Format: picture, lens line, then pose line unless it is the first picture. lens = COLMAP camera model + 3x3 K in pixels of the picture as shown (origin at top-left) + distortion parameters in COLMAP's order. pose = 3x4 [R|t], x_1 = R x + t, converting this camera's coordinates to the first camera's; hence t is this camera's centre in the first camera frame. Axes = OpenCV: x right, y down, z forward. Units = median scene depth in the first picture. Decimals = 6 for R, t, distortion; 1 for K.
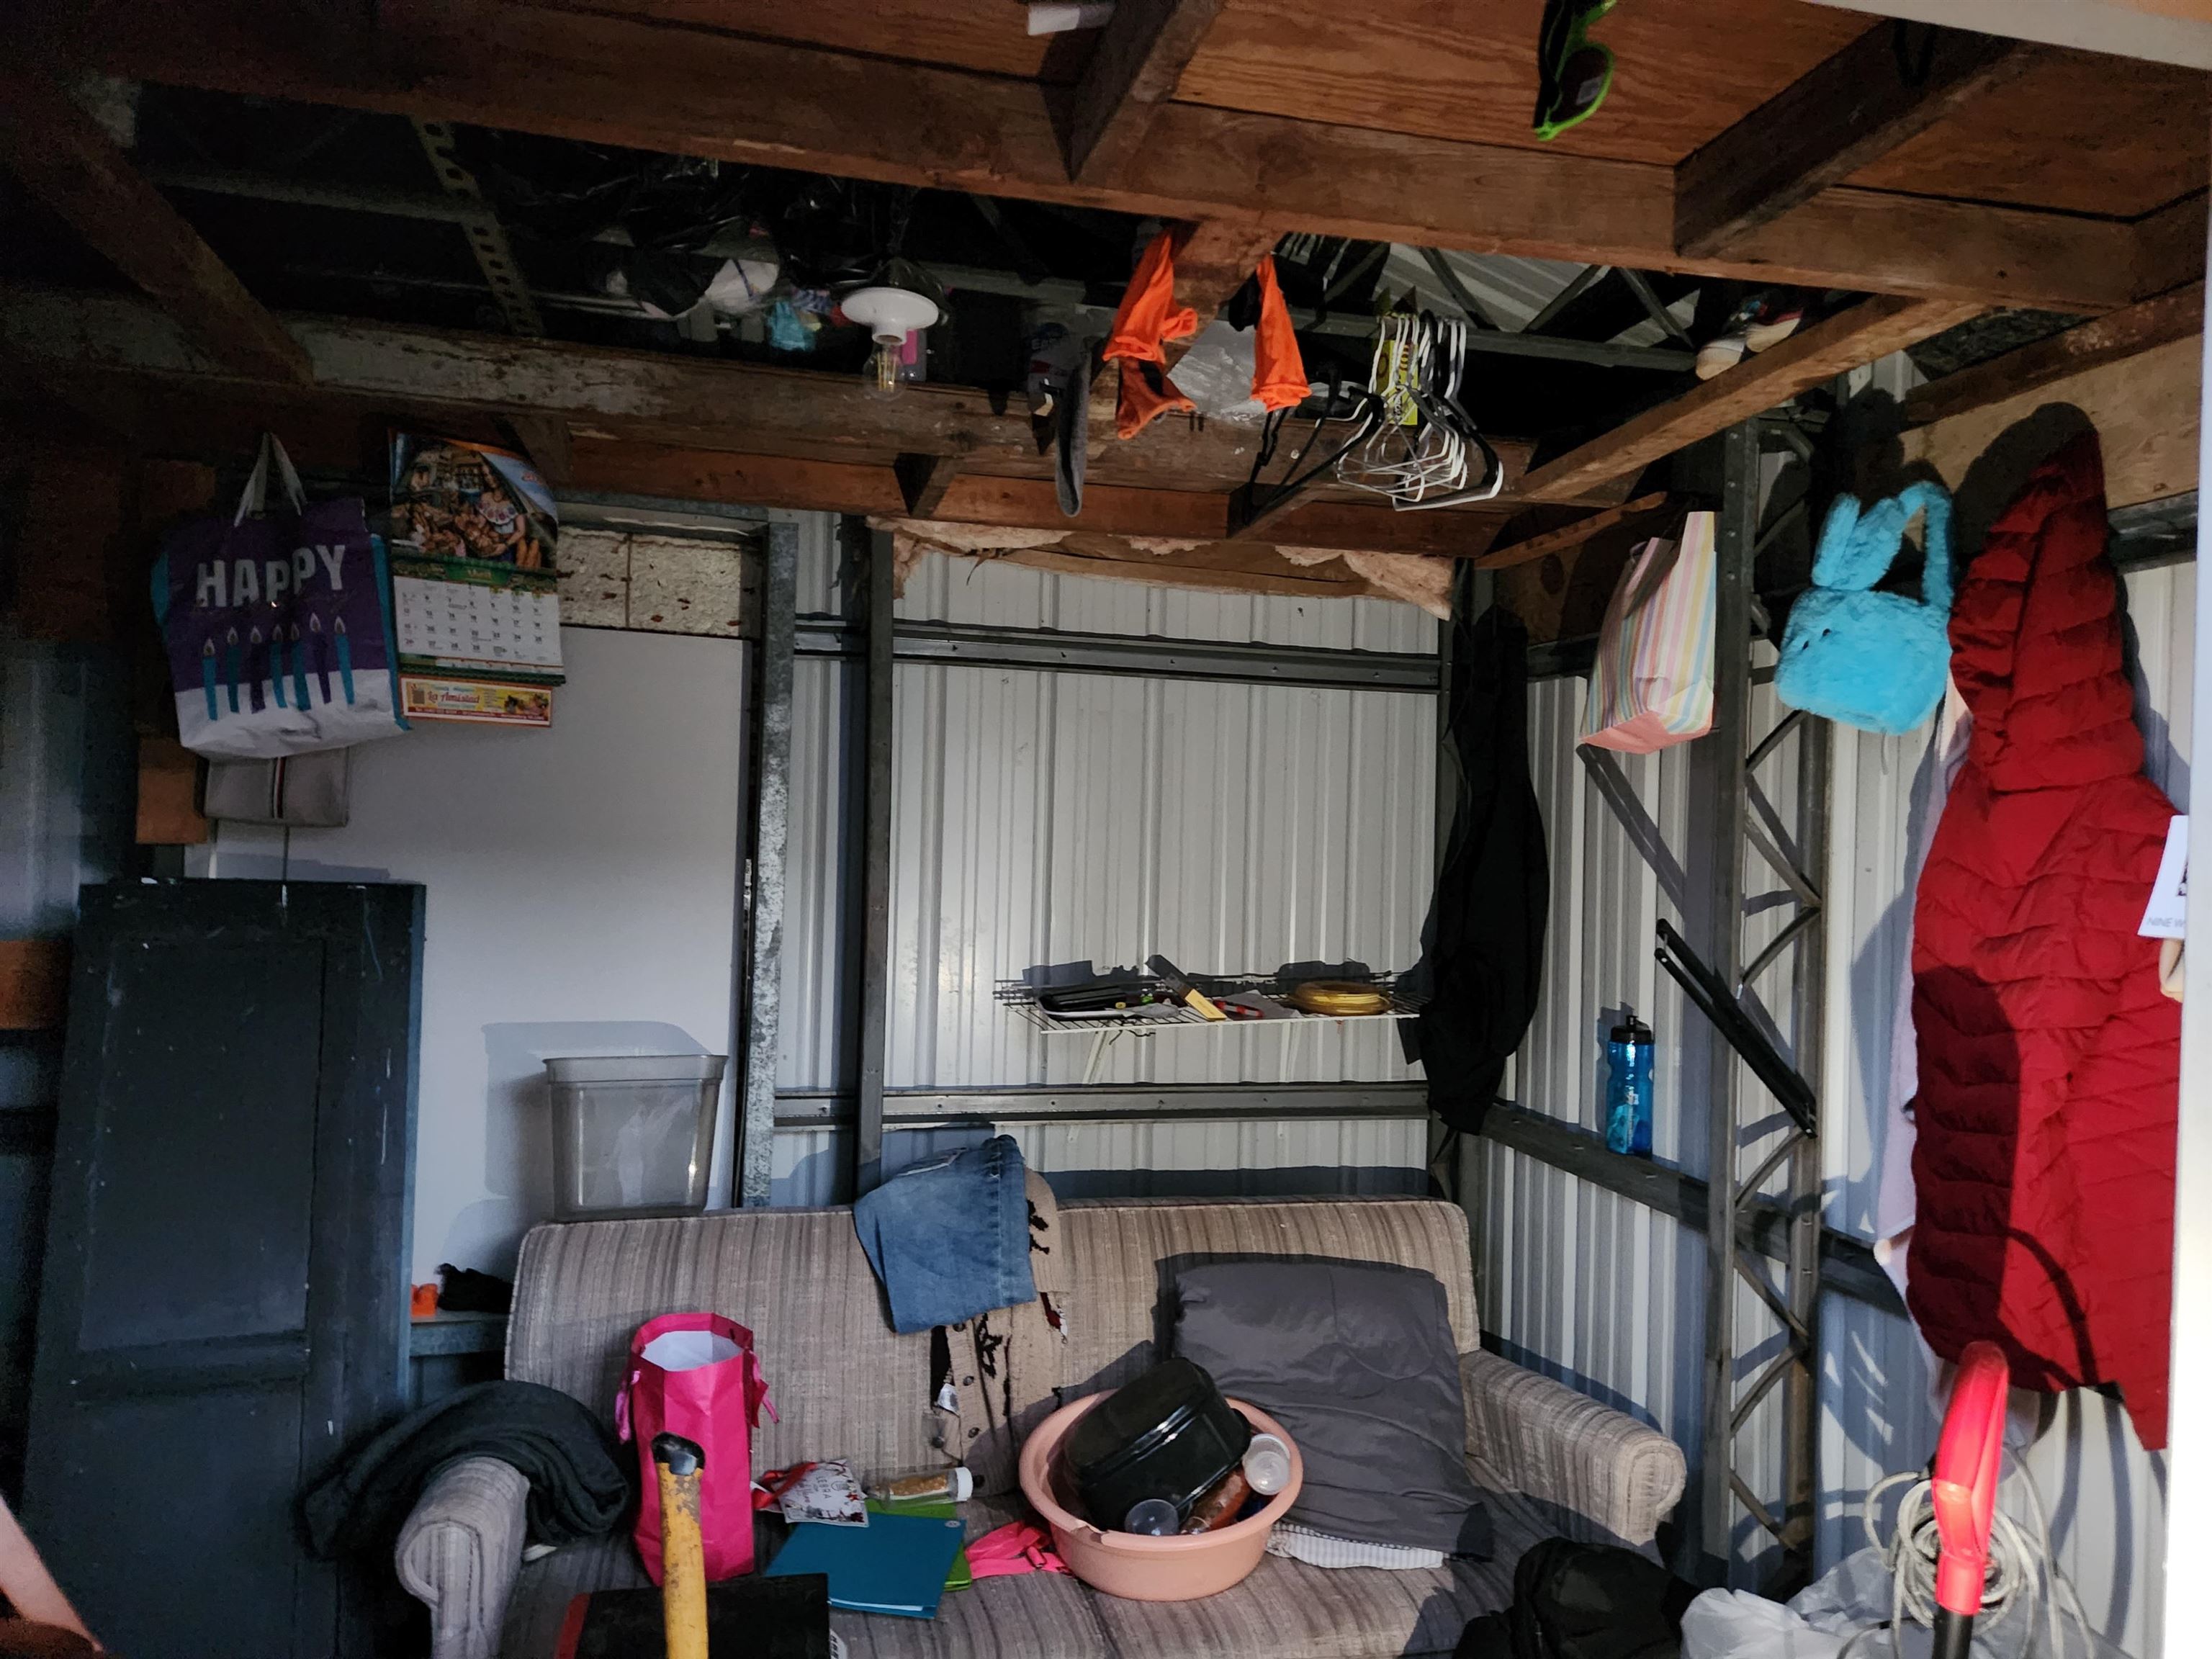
lens RADIAL K [[1492.6, 0, 1103.7], [0, 1492.6, 853.2], [0, 0, 1]] dist [0.098757, -0.079101]
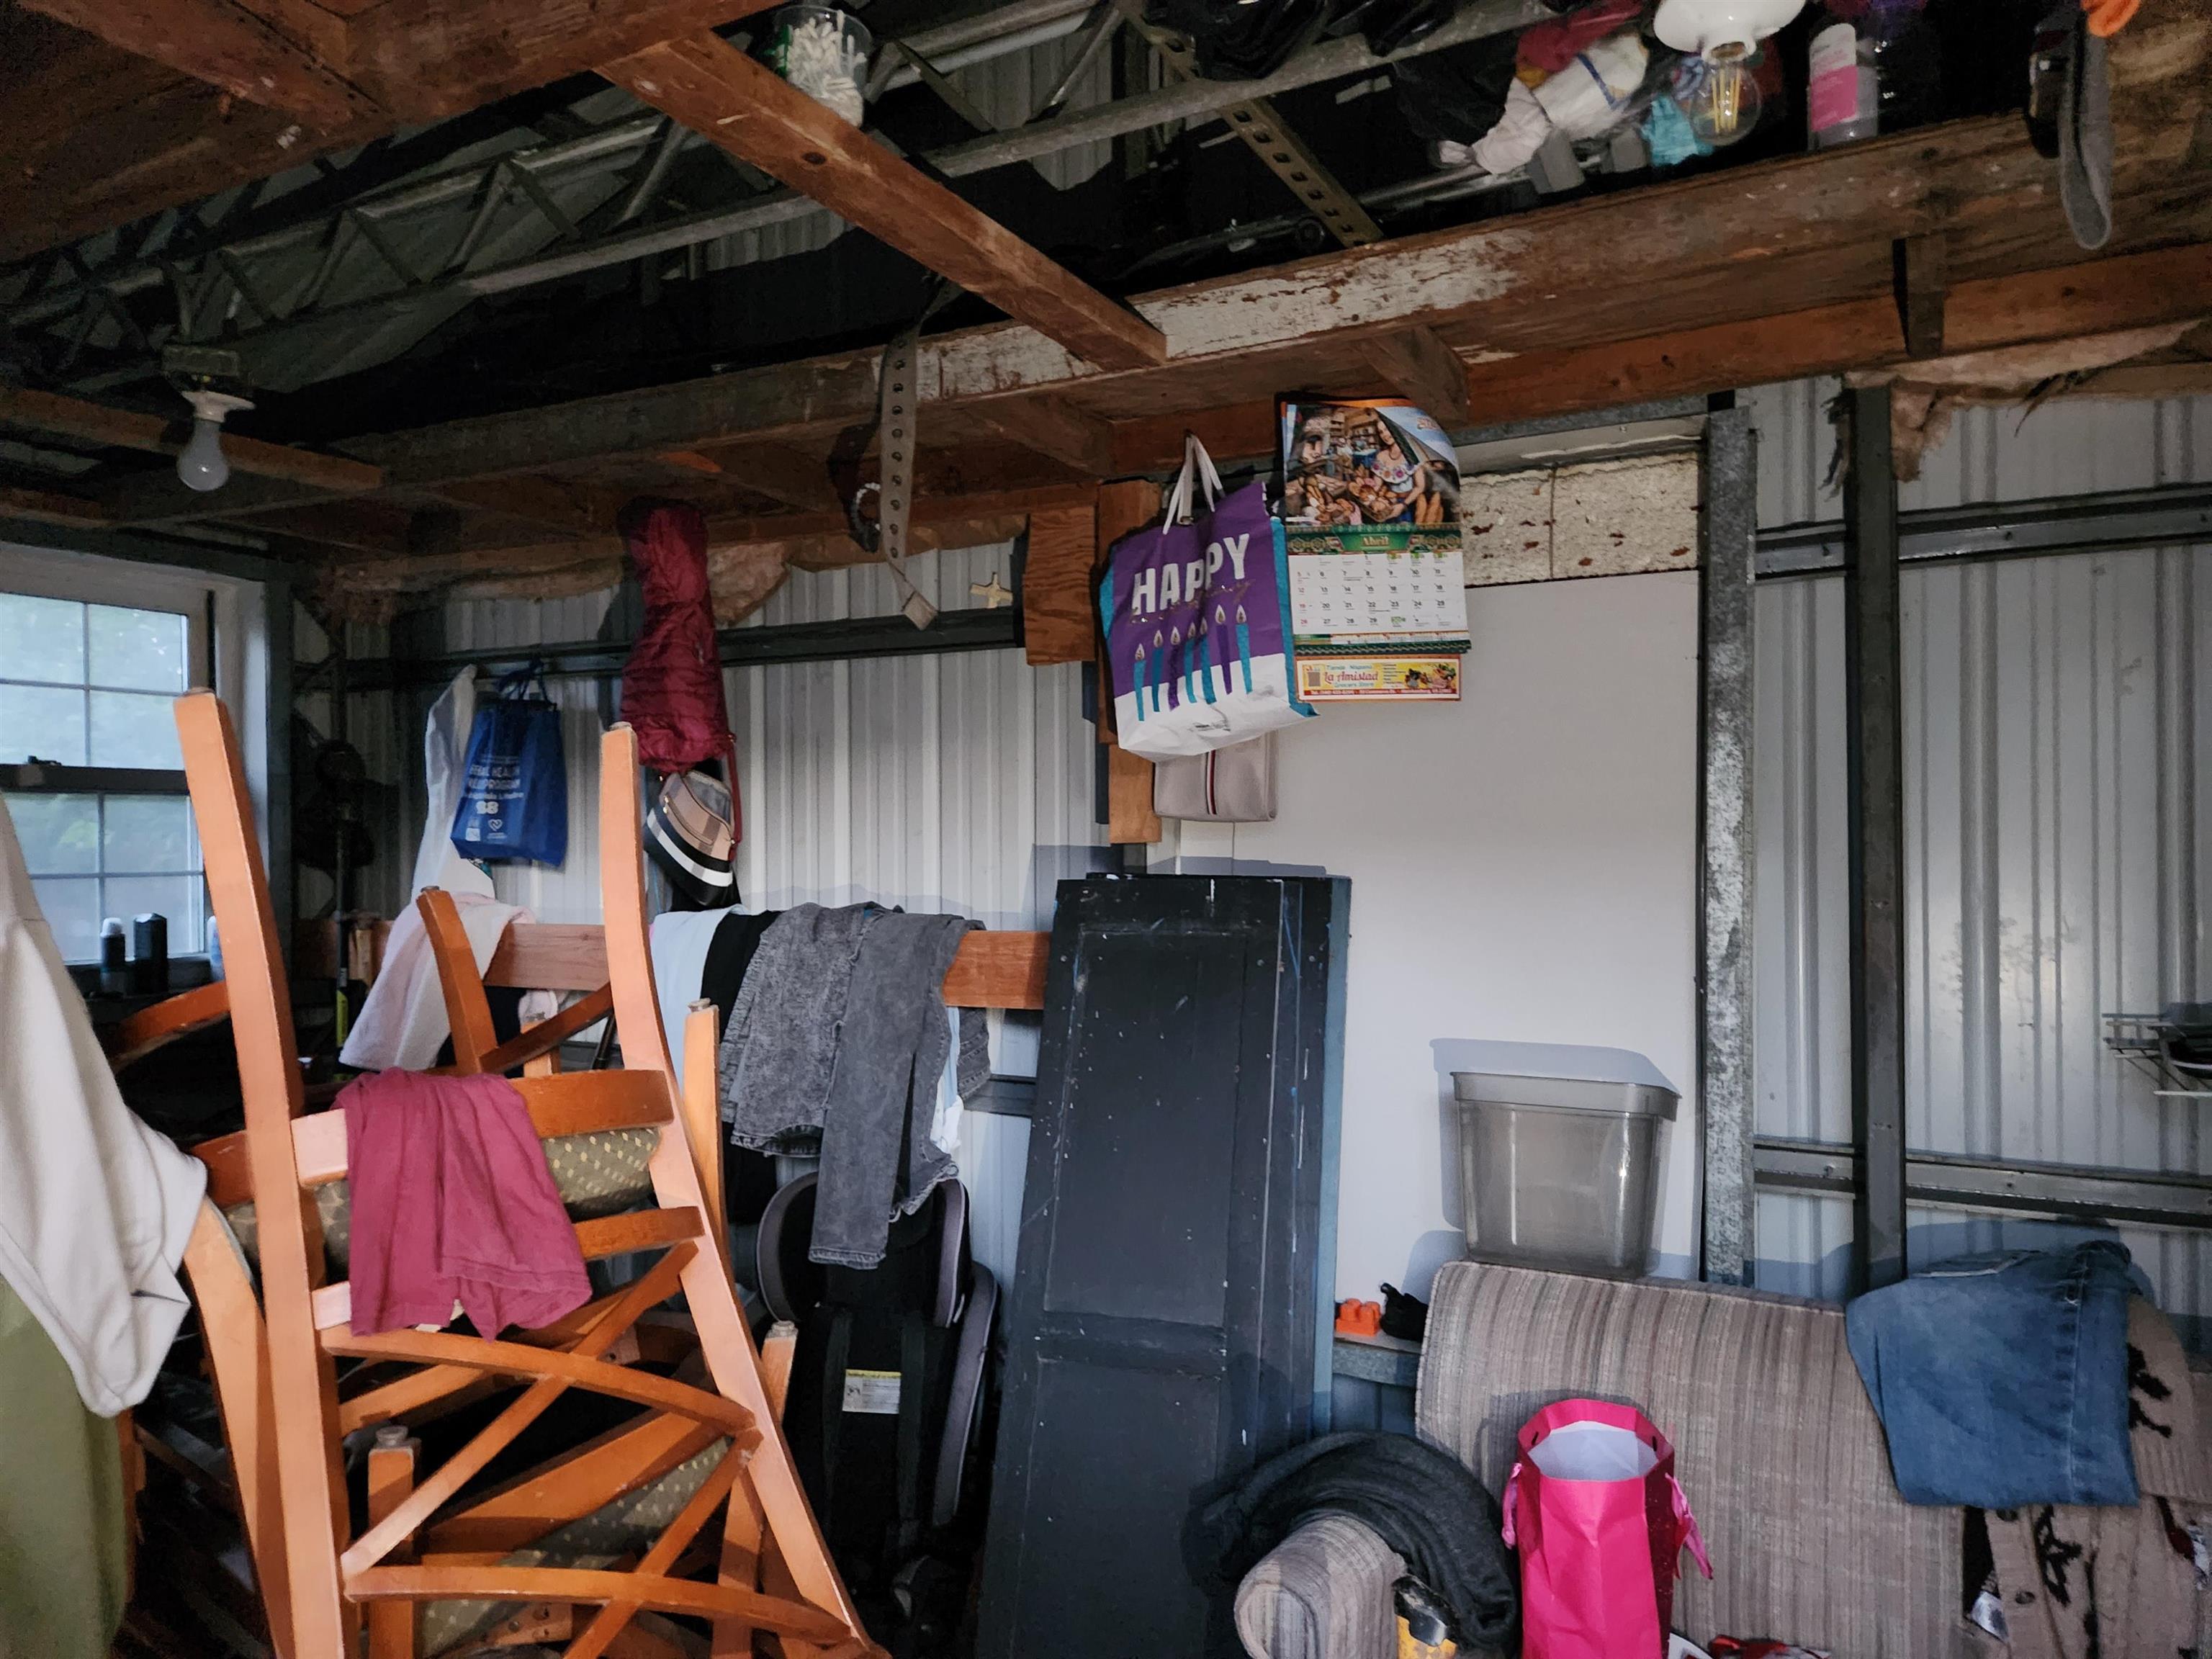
lens RADIAL K [[1492.6, 0, 1103.7], [0, 1492.6, 853.2], [0, 0, 1]] dist [0.098757, -0.079101]
pose [[0.744017, -0.027947, -0.667576, 0.071912], [0.019936, 0.999609, -0.019628, 0.021241], [0.667864, 0.001294, 0.744282, 0.209629]]
